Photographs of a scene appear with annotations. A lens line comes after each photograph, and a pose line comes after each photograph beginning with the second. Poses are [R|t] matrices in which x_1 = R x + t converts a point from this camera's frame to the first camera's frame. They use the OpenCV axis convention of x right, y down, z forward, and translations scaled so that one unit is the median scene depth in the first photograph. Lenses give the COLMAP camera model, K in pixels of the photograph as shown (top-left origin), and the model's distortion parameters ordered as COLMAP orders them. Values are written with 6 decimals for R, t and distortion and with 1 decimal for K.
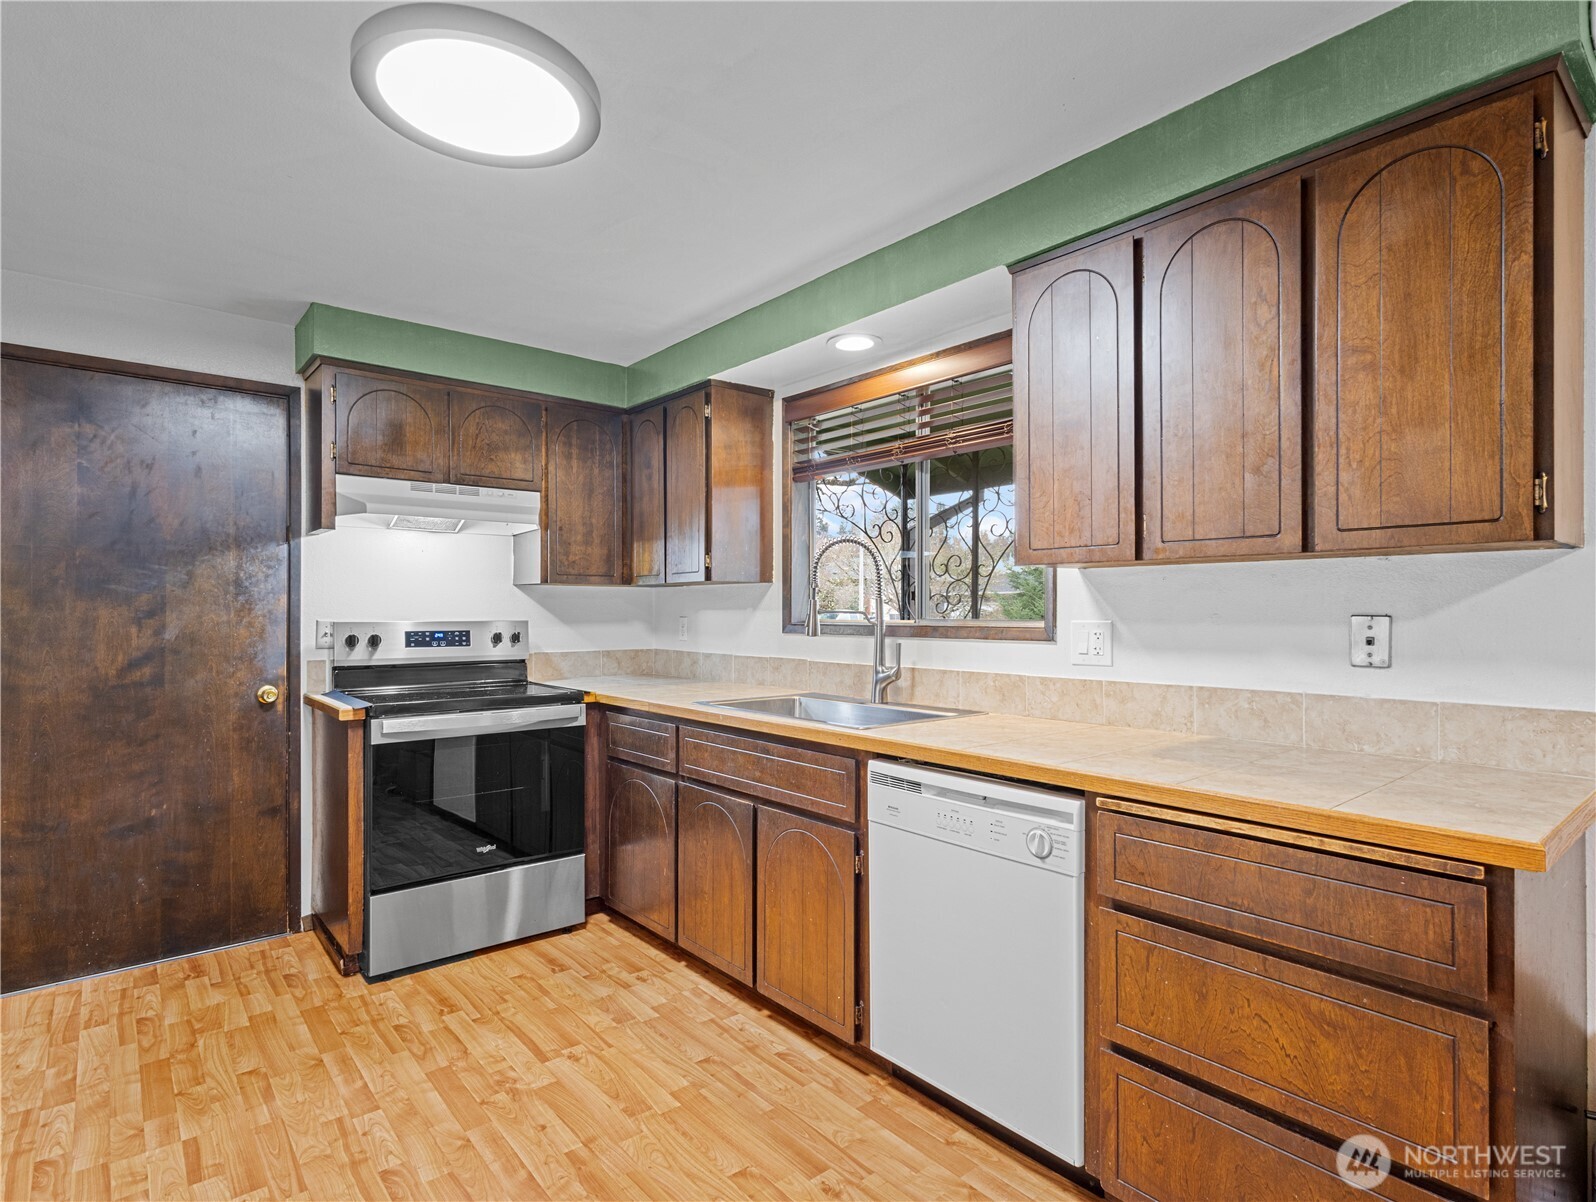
lens RADIAL K [[832.8, 0, 797.0], [0, 832.8, 609.4], [0, 0, 1]] dist [0.003525, -0.000526]
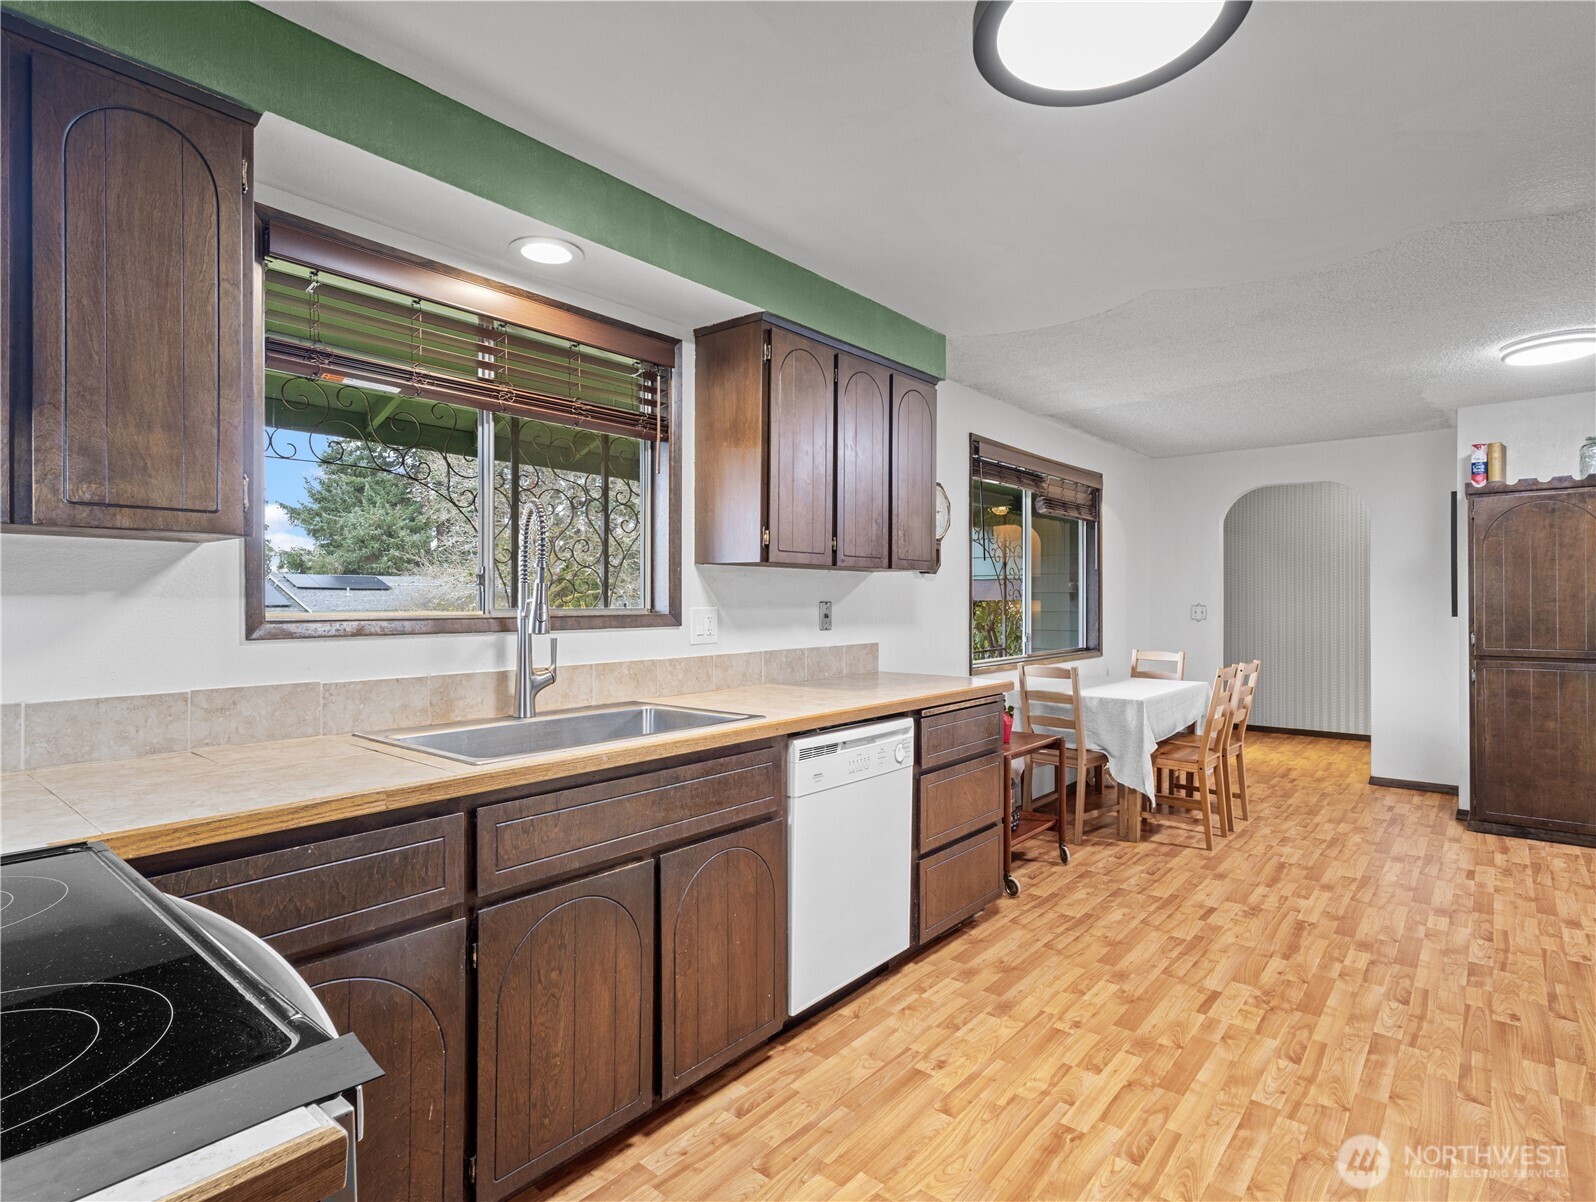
lens RADIAL K [[832.8, 0, 798.4], [0, 832.8, 597.9], [0, 0, 1]] dist [-0.001521, 0.004956]
pose [[-0.177165, 0.003007, 0.984177, -0.705713], [-0.001636, 0.999993, -0.003349, 0.002956], [-0.984180, -0.002203, -0.177159, 0.879054]]
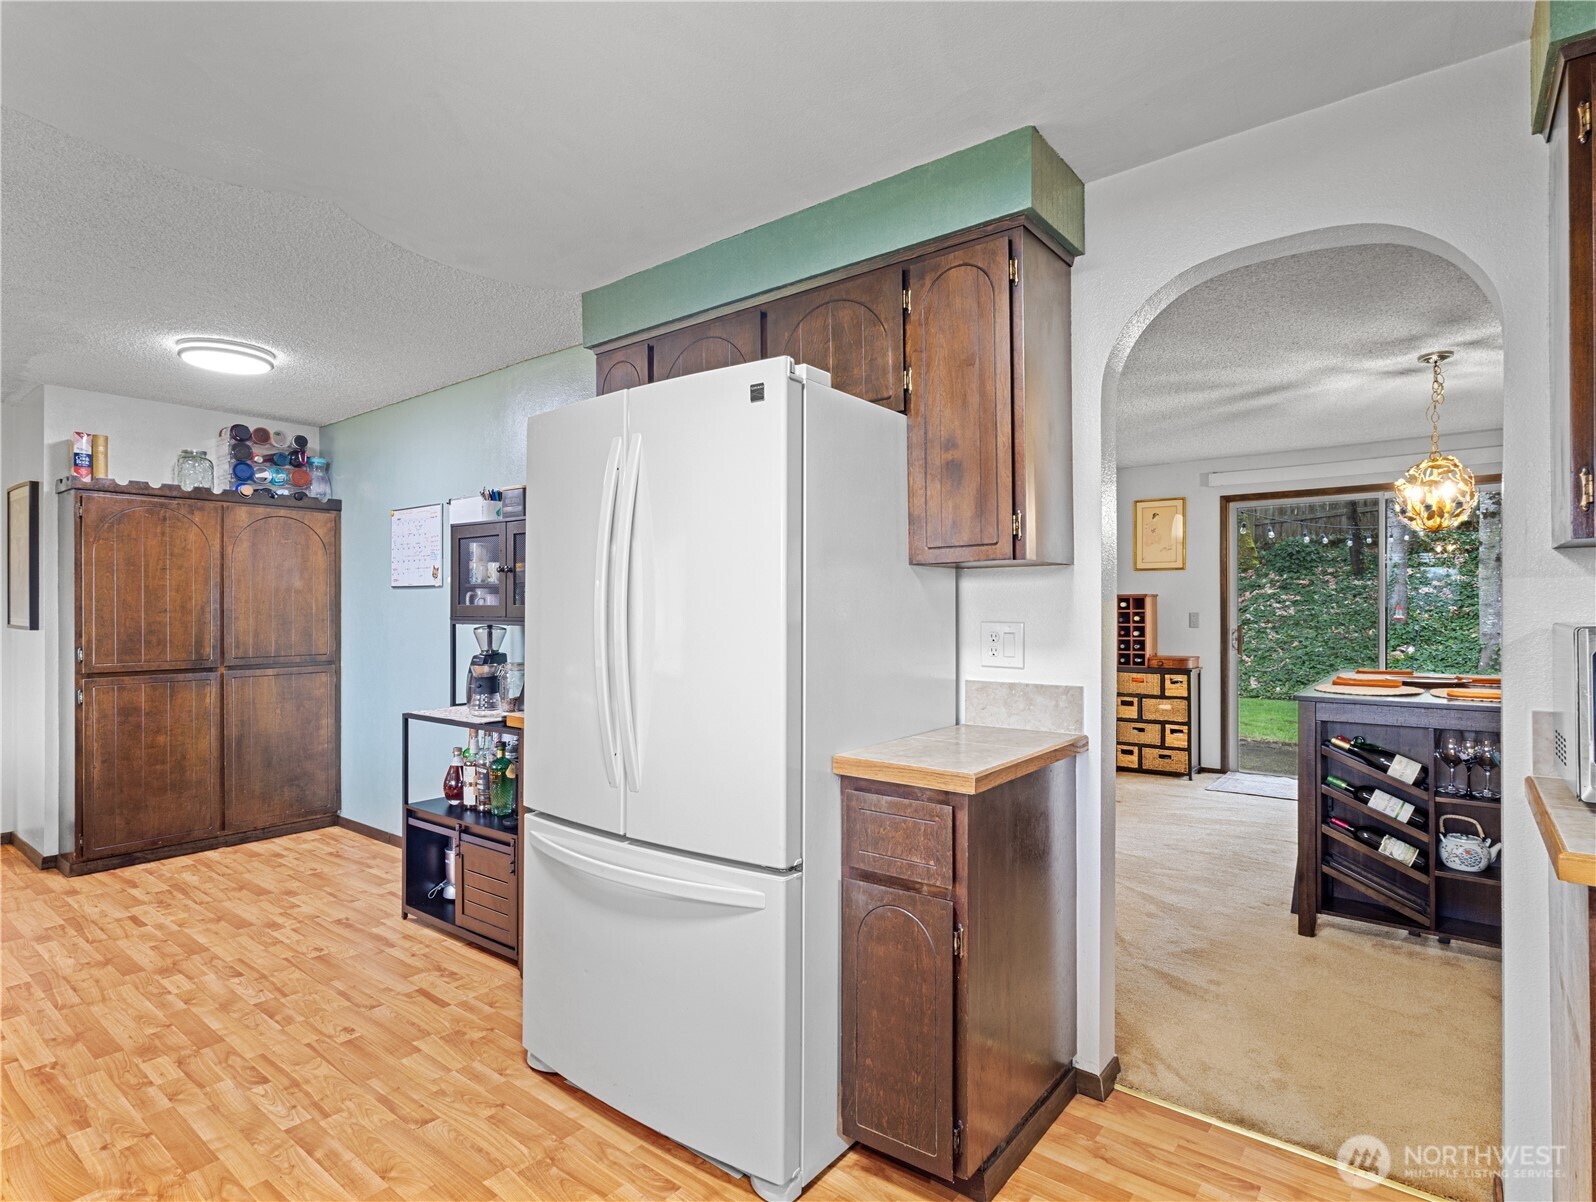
lens RADIAL K [[832.8, 0, 797.0], [0, 832.8, 609.4], [0, 0, 1]] dist [0.003525, -0.000526]
pose [[-0.978670, 0.000986, -0.205438, -0.265503], [0.001538, 0.999996, -0.002525, 0.002932], [0.205434, -0.002787, -0.978667, 0.930775]]
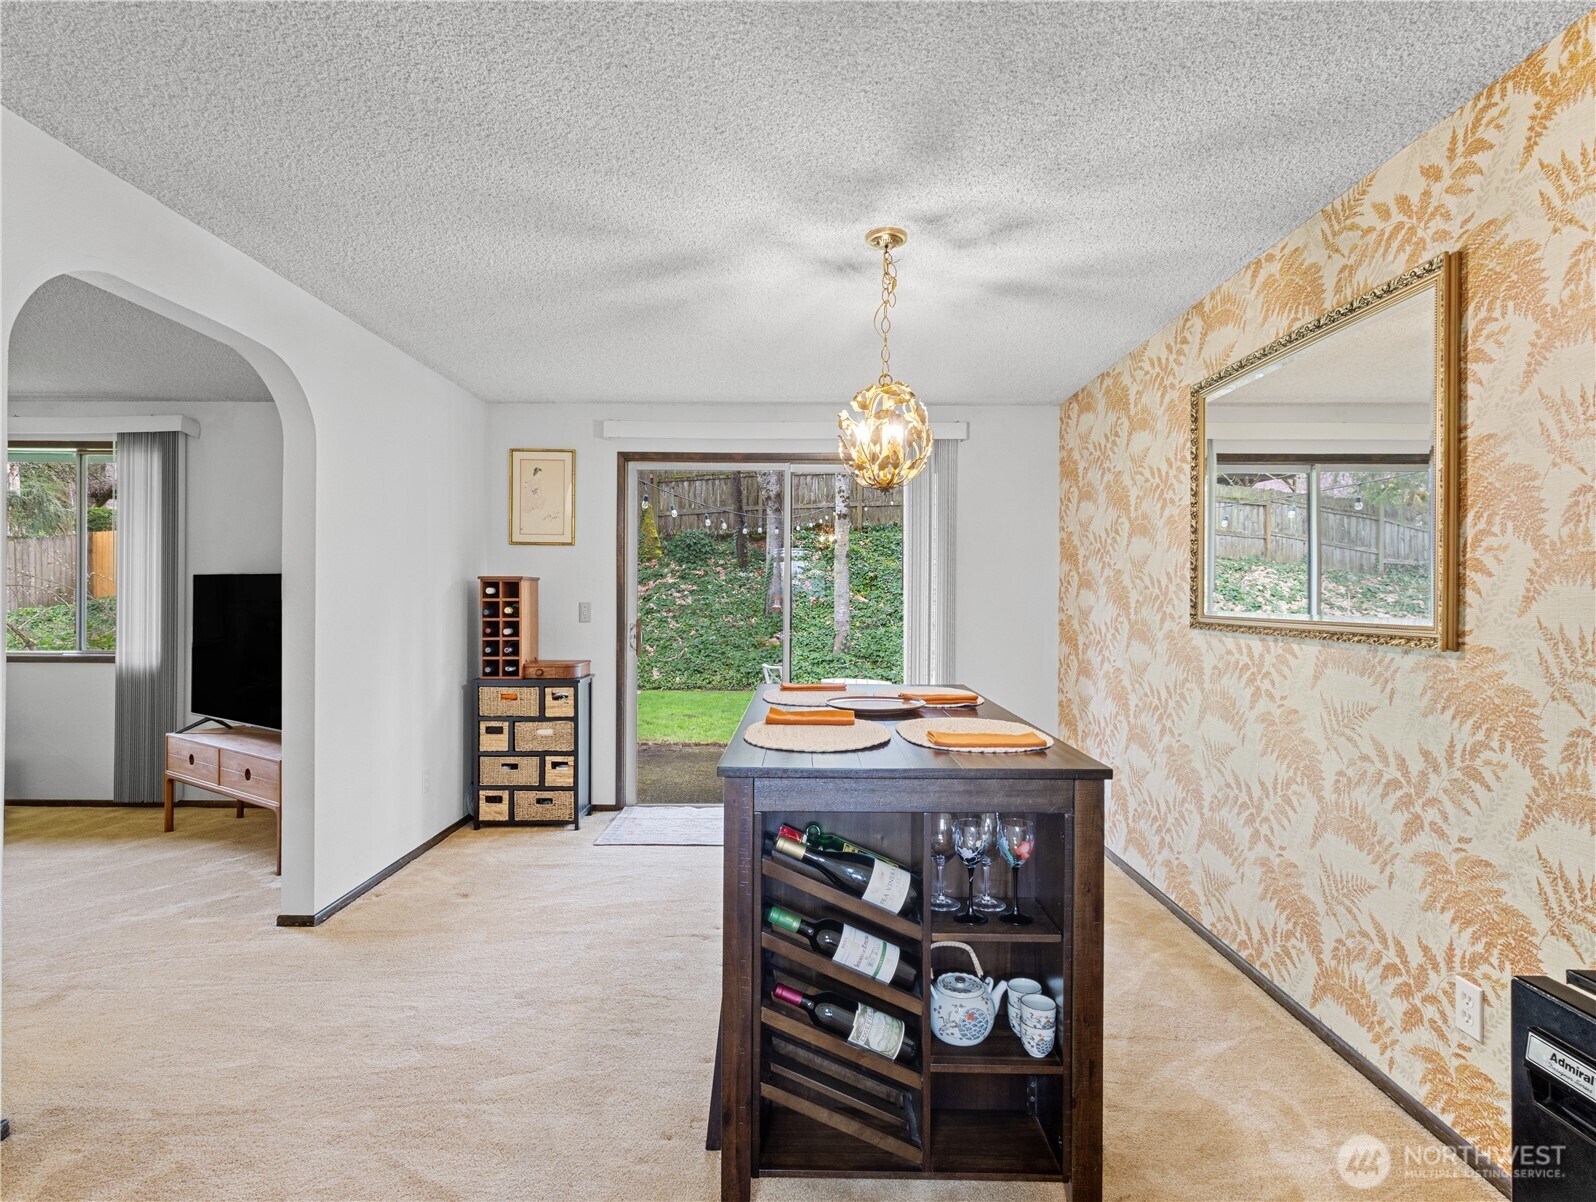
lens RADIAL K [[832.8, 0, 797.0], [0, 832.8, 609.4], [0, 0, 1]] dist [0.003525, -0.000526]
pose [[-0.641512, 0.004577, -0.767099, -0.731424], [-0.005751, 0.999925, 0.010776, 0.001241], [0.767091, 0.011325, -0.641438, 0.394011]]
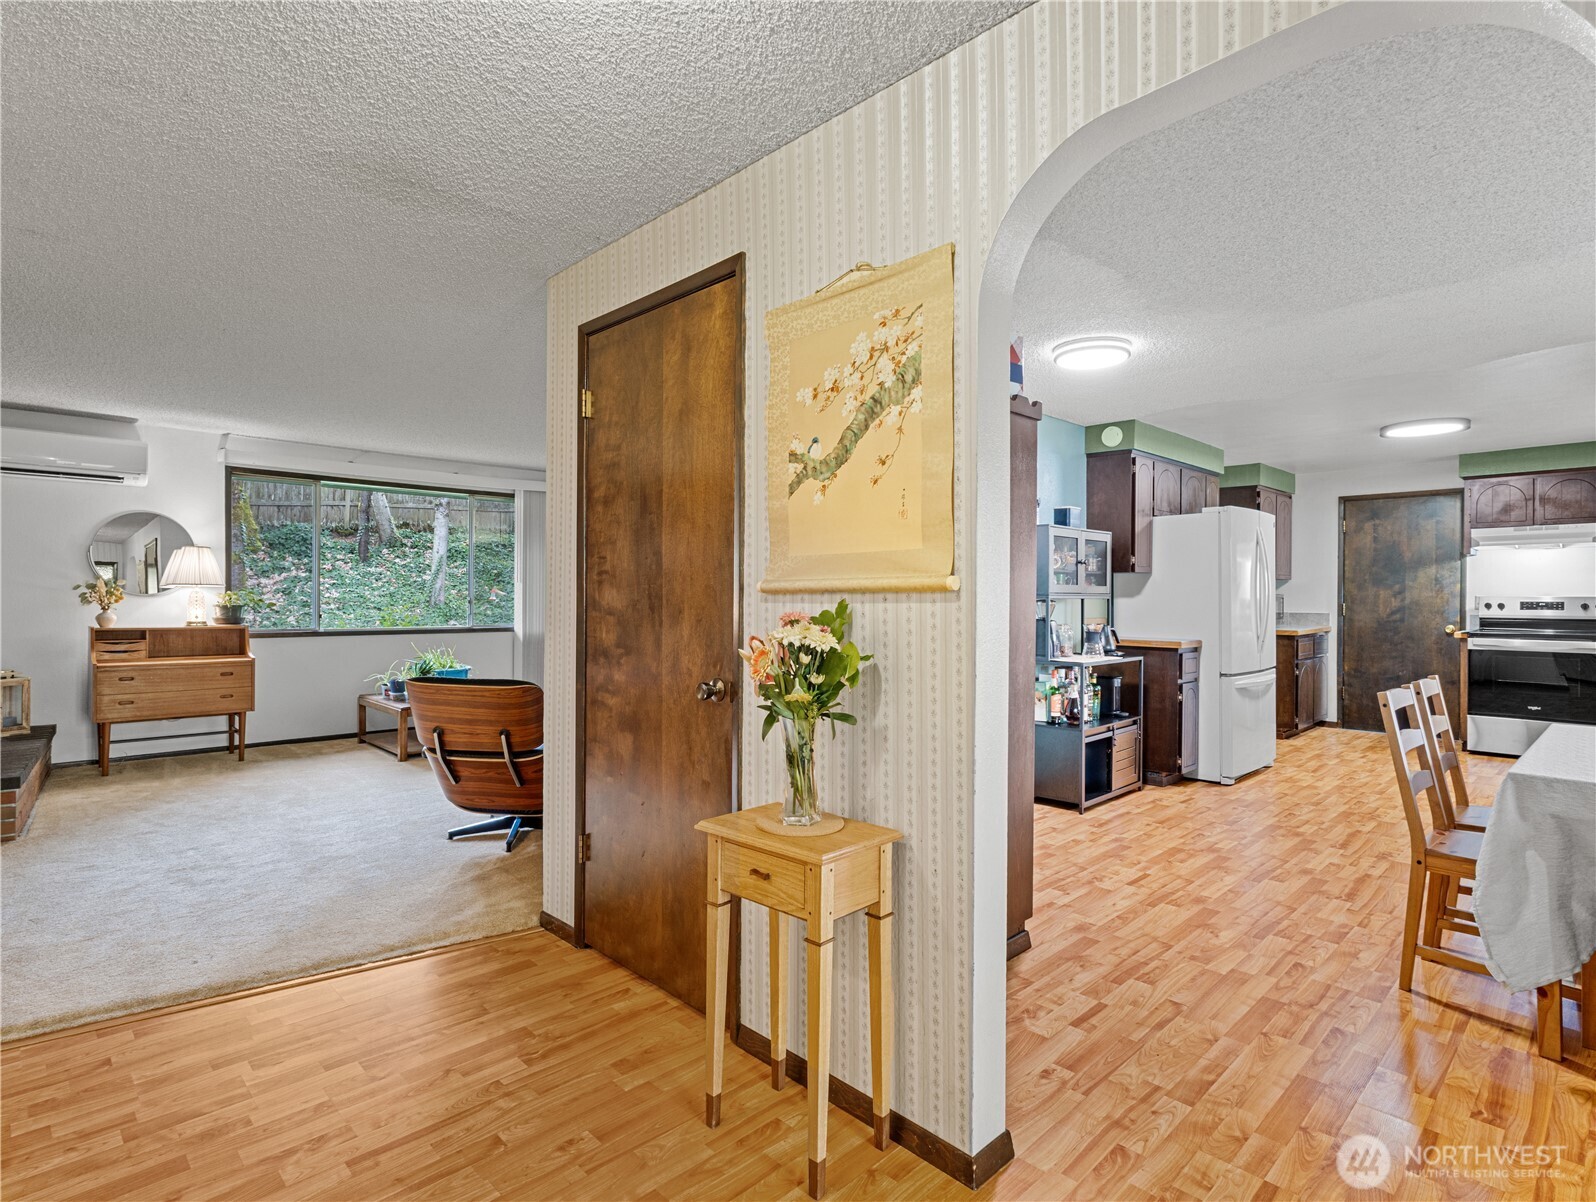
lens RADIAL K [[832.8, 0, 798.4], [0, 832.8, 597.9], [0, 0, 1]] dist [-0.001521, 0.004956]
pose [[0.077292, 0.003270, -0.997003, 1.558570], [-0.000548, 0.999995, 0.003238, 0.013624], [0.997008, 0.000296, 0.077294, -0.969168]]
